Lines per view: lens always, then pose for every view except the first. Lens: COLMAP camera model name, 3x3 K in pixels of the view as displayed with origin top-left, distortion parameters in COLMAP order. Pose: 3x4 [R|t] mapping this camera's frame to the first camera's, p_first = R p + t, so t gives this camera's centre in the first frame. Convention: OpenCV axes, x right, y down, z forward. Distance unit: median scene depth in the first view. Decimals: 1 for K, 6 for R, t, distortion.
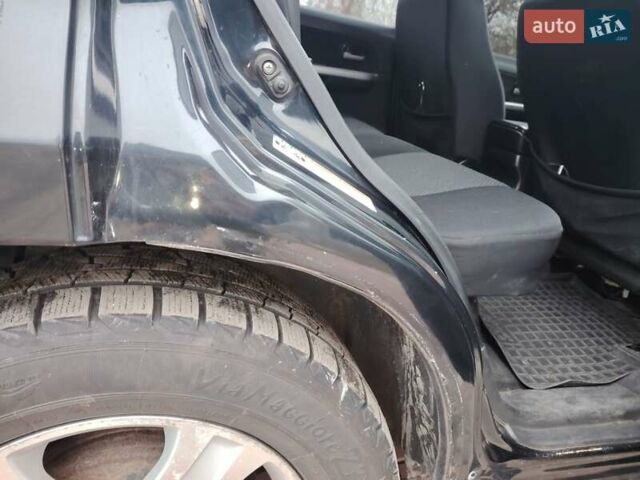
lens RADIAL K [[449.5, 0, 319.5], [0, 449.5, 241.0], [0, 0, 1]] dist [0.007942, -0.005688]
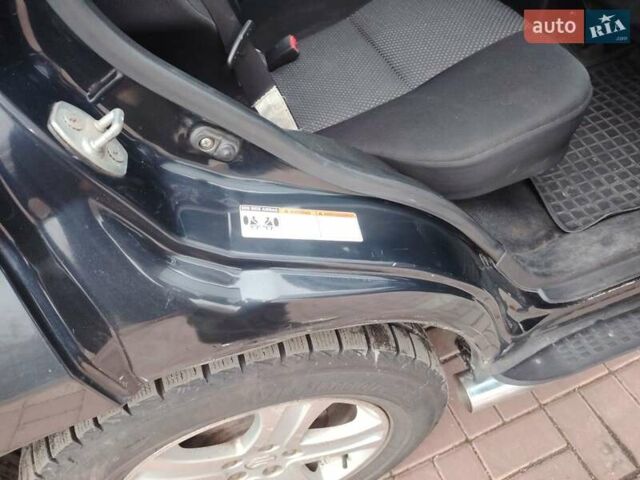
lens RADIAL K [[449.5, 0, 320.1], [0, 449.5, 236.9], [0, 0, 1]] dist [0.007942, -0.005688]
pose [[0.953148, -0.229034, -0.197615, 0.219302], [0.297065, 0.832000, 0.468538, -0.531456], [0.057104, -0.505291, 0.861058, 0.124277]]
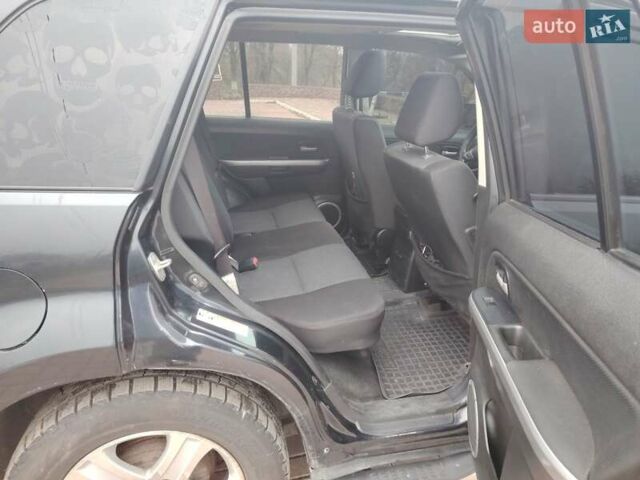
lens RADIAL K [[449.5, 0, 325.3], [0, 449.5, 236.0], [0, 0, 1]] dist [0.007942, -0.005688]
pose [[0.994701, -0.080956, -0.063377, 0.664087], [0.081051, 0.996709, -0.001073, -0.506402], [0.063256, -0.004070, 0.997989, -1.181592]]
